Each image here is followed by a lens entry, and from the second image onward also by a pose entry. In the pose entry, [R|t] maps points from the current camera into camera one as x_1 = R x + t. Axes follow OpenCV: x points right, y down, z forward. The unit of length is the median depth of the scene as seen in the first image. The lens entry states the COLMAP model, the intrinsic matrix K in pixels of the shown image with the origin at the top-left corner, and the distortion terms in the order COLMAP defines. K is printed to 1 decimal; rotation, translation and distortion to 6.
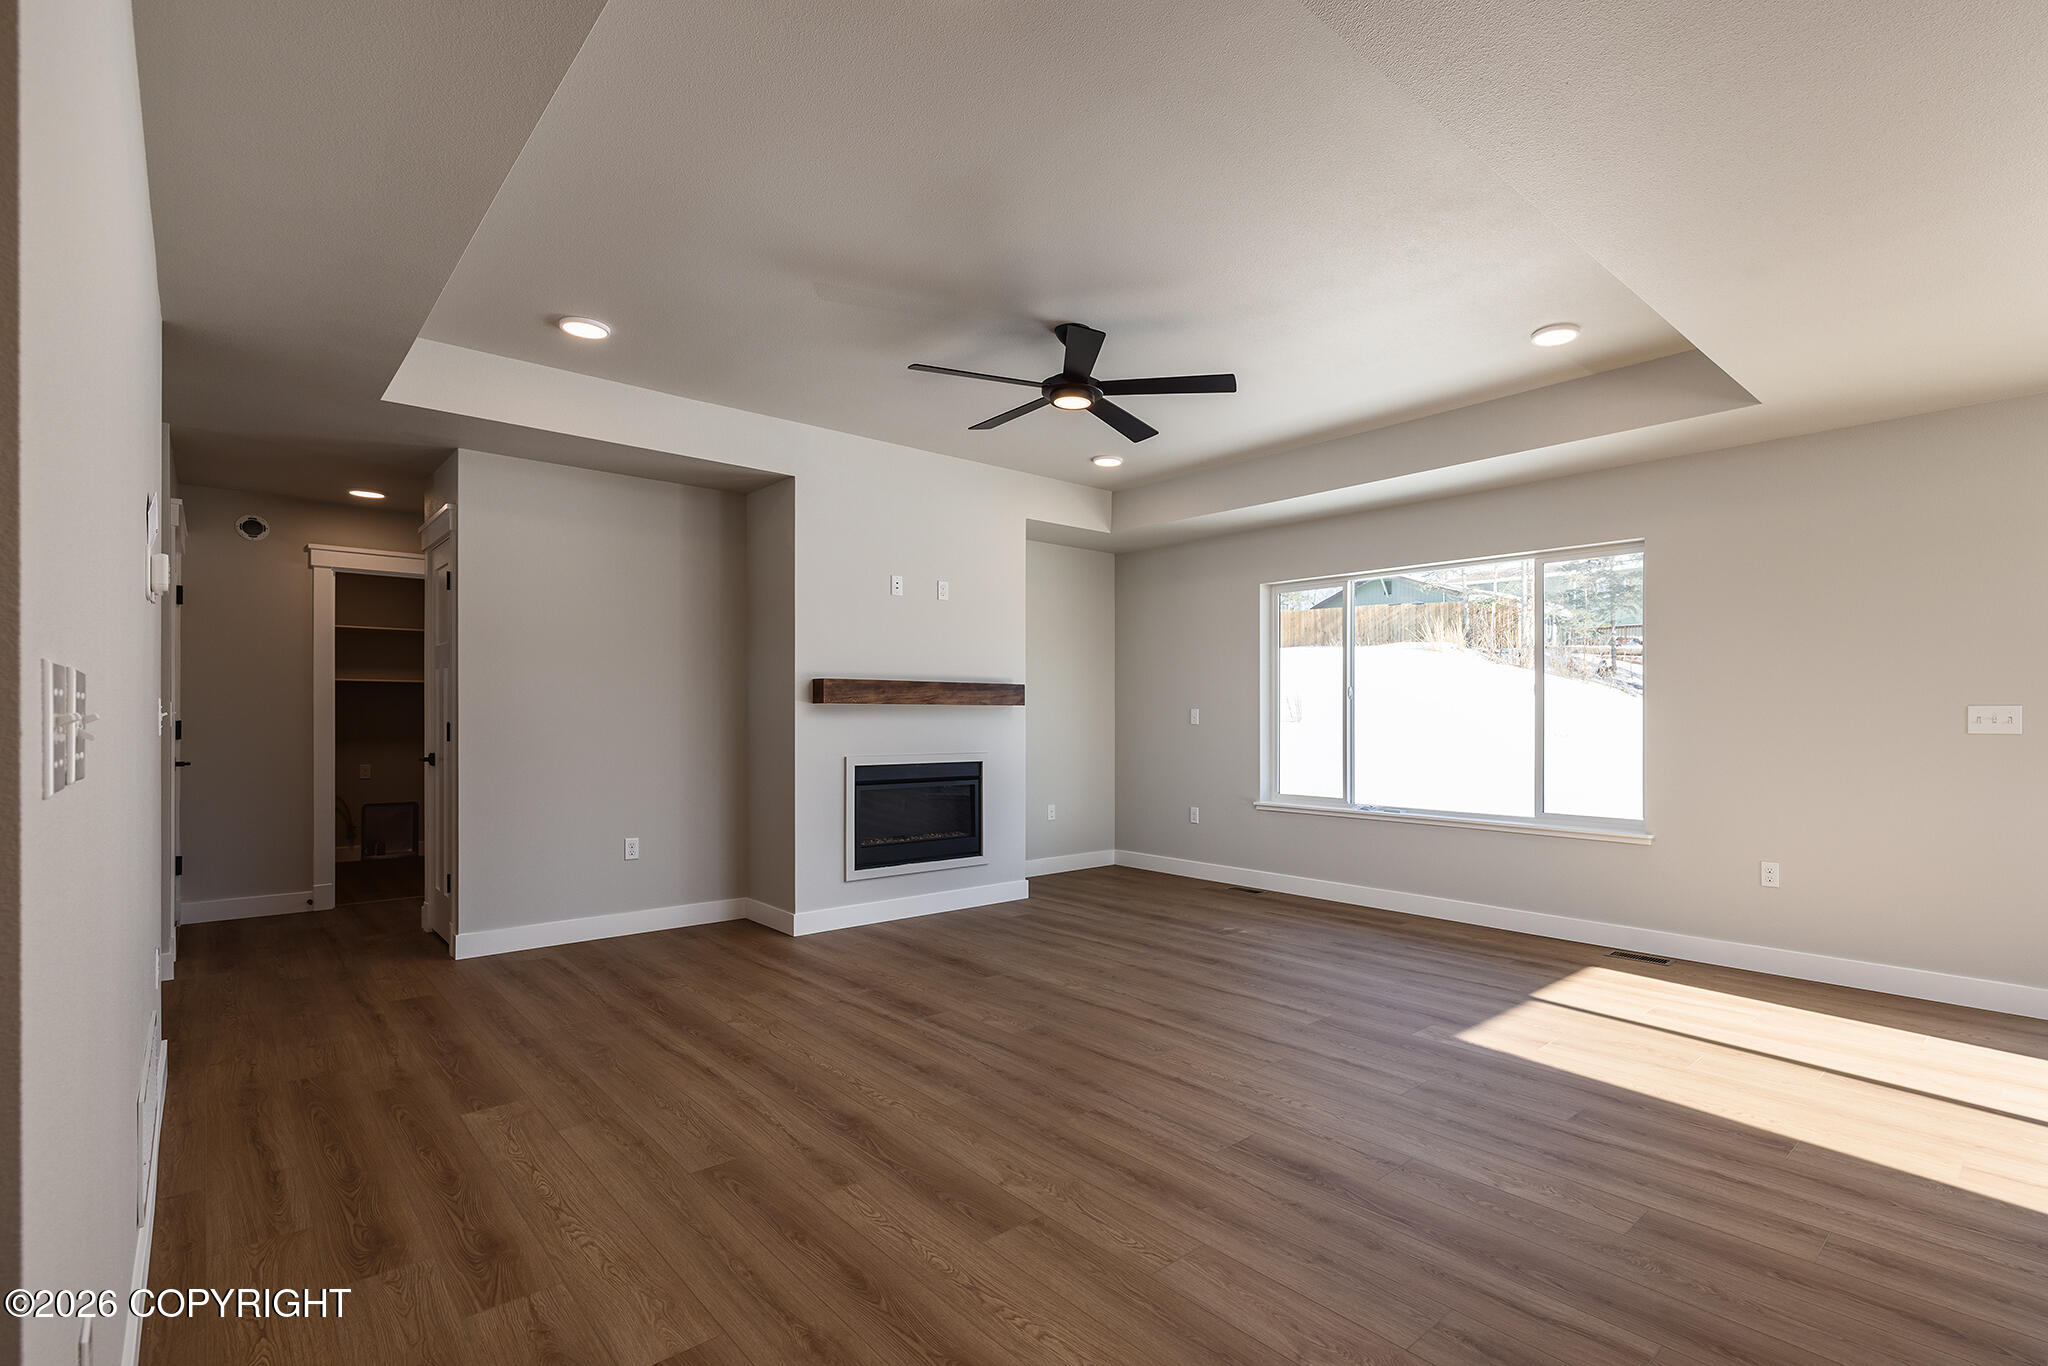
lens RADIAL K [[943.5, 0, 1105.9], [0, 943.5, 701.6], [0, 0, 1]] dist [0.001508, 0.000094]
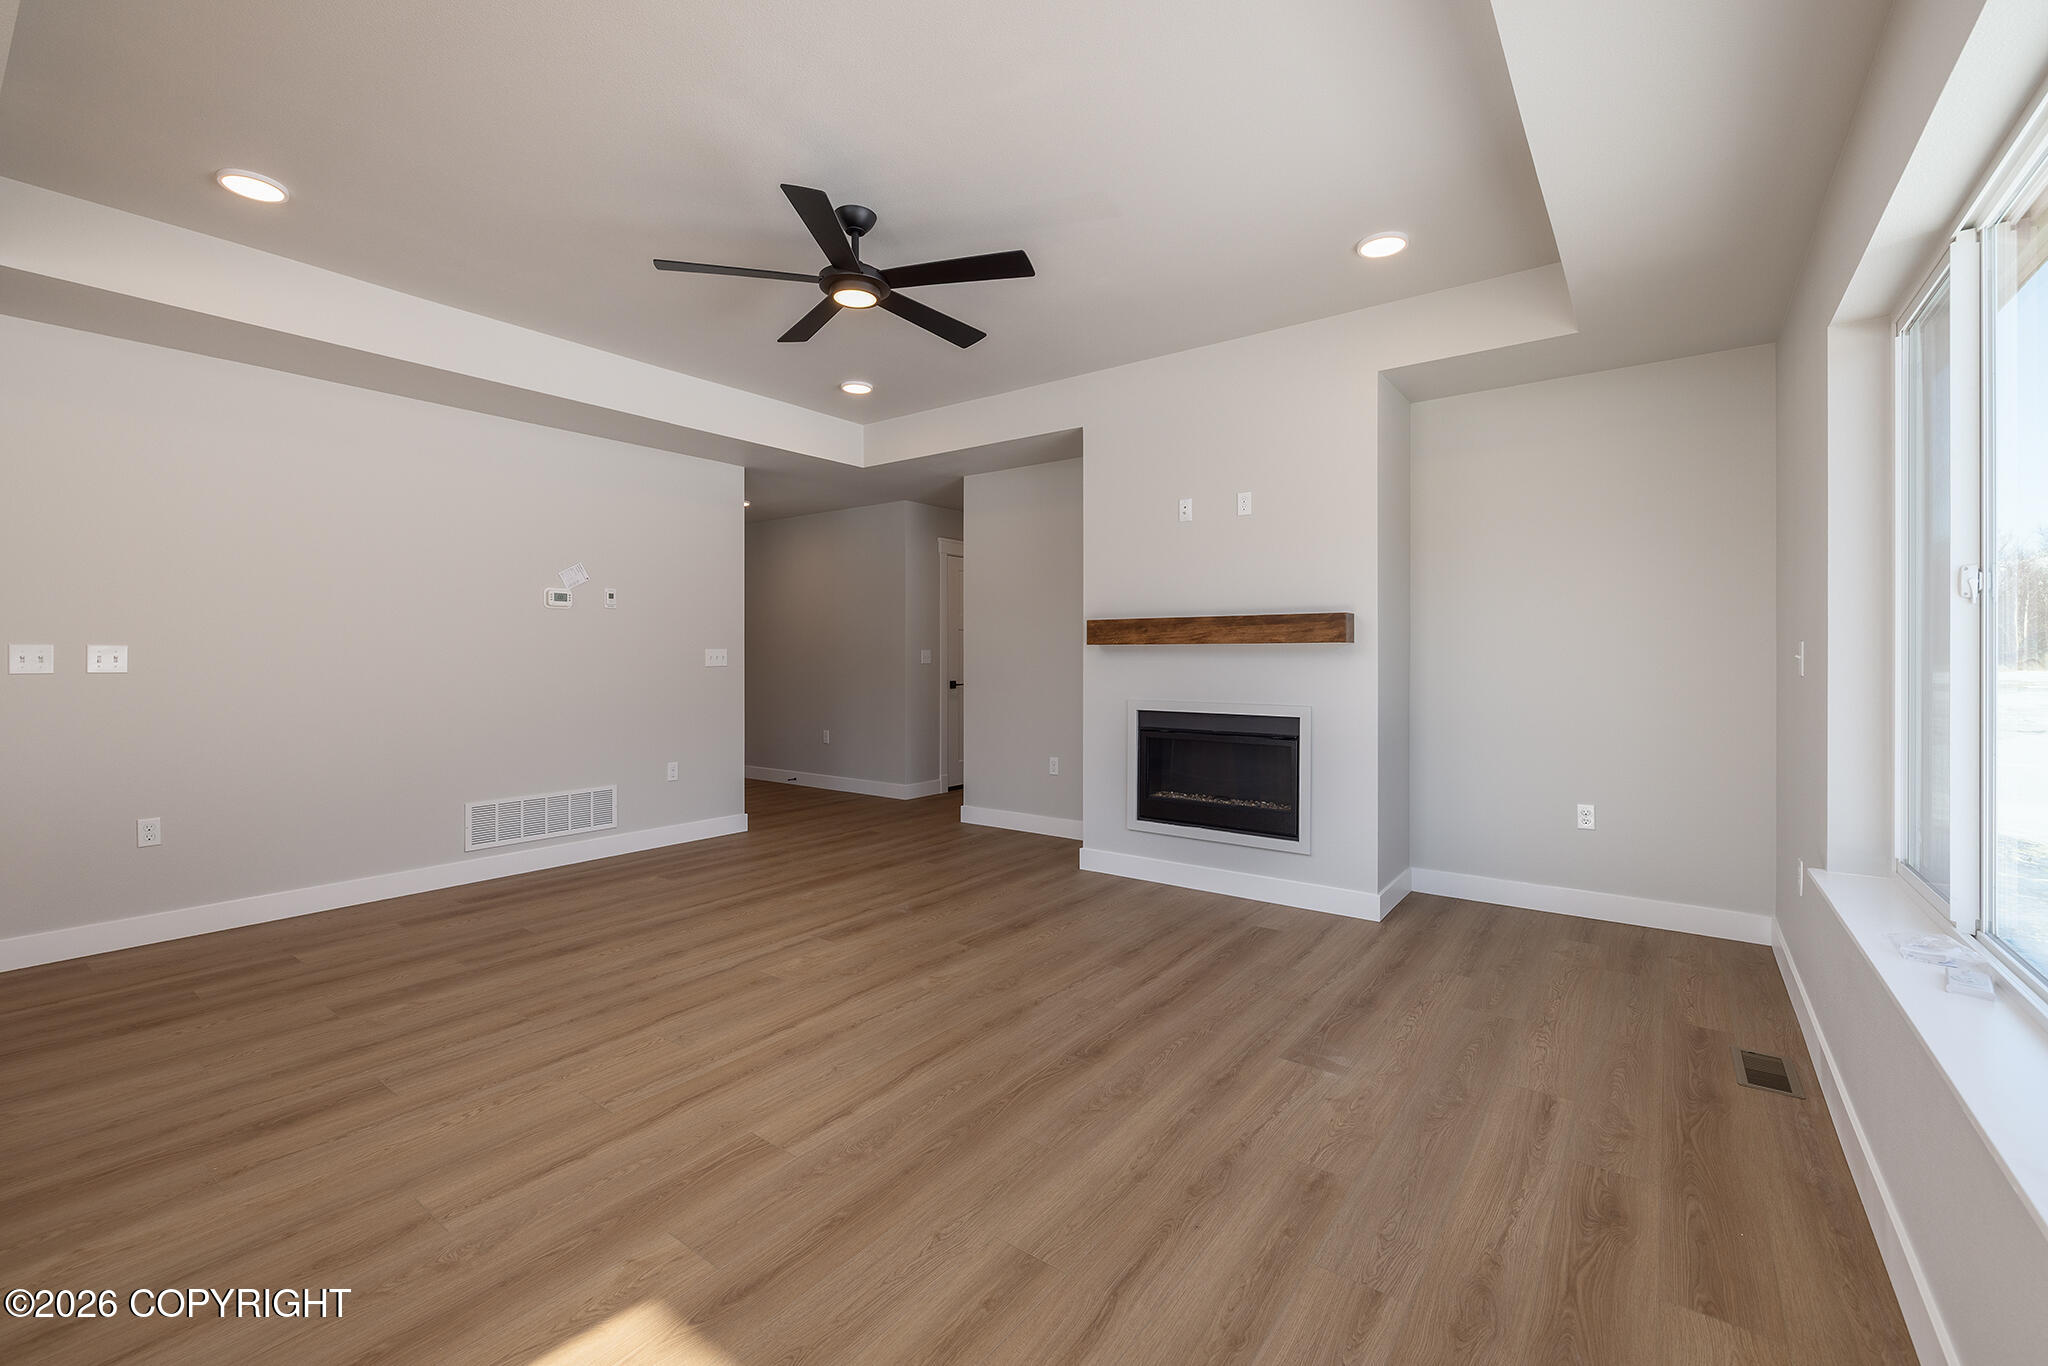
lens RADIAL K [[859.4, 0, 1028.4], [0, 859.4, 651.1], [0, 0, 1]] dist [-0.000005, -0.000094]
pose [[0.187588, -0.007431, -0.982220, 0.622628], [0.012003, 0.999914, -0.005272, 0.013444], [0.982174, -0.010801, 0.187661, 0.809167]]
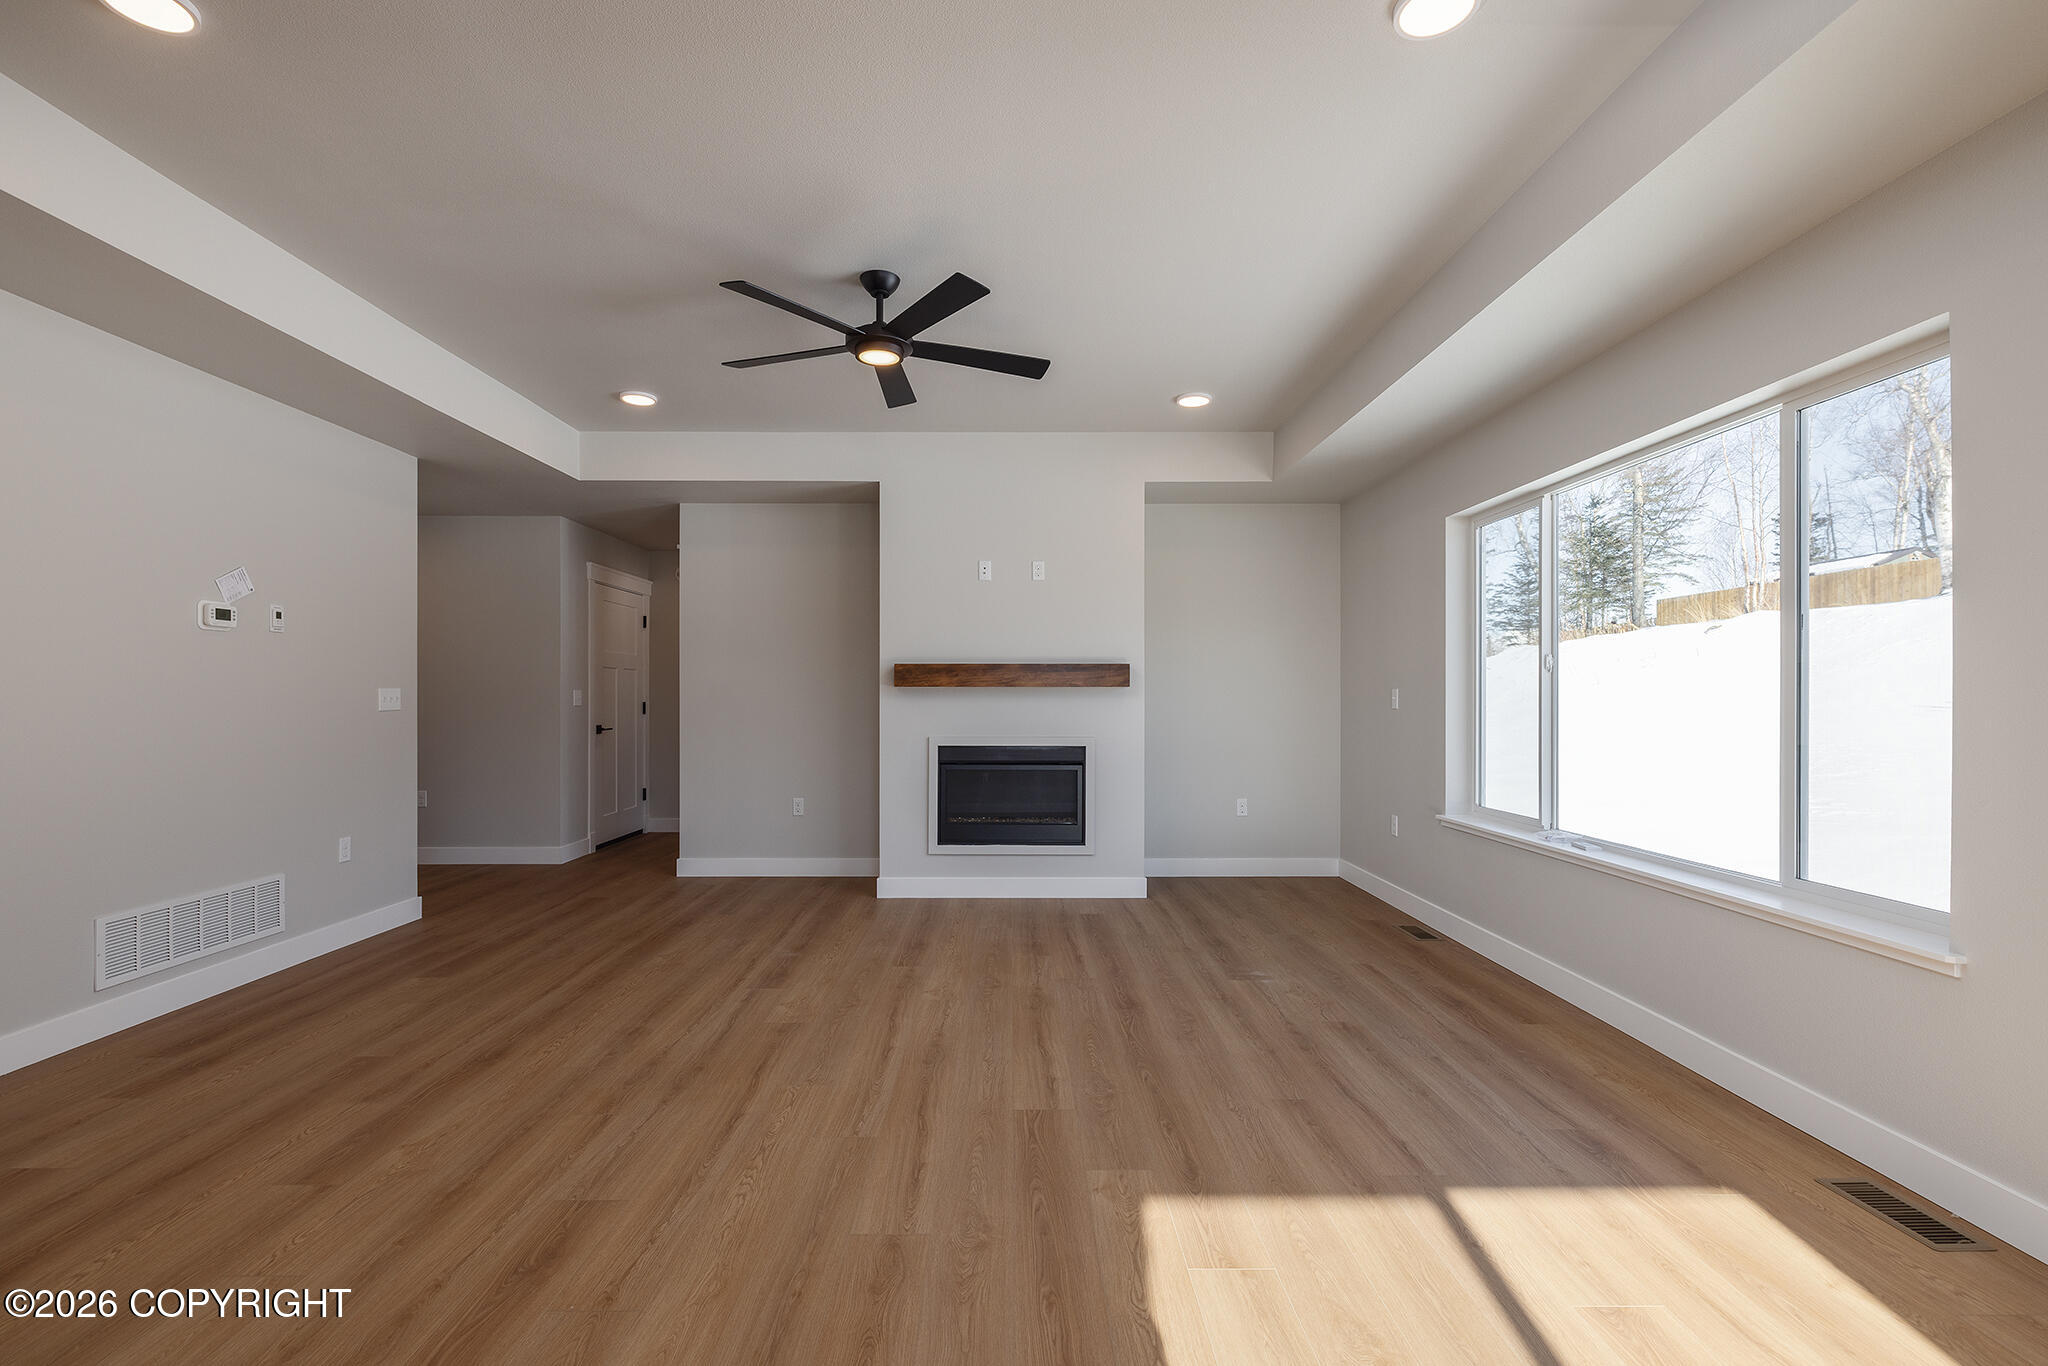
lens RADIAL K [[889.2, 0, 1024.0], [0, 889.2, 683.0], [0, 0, 1]] dist [-0.001791, -0.000370]
pose [[0.741287, -0.012223, -0.671077, 0.522397], [0.009309, 0.999925, -0.007929, 0.007623], [0.671124, -0.000370, 0.741345, 0.363028]]
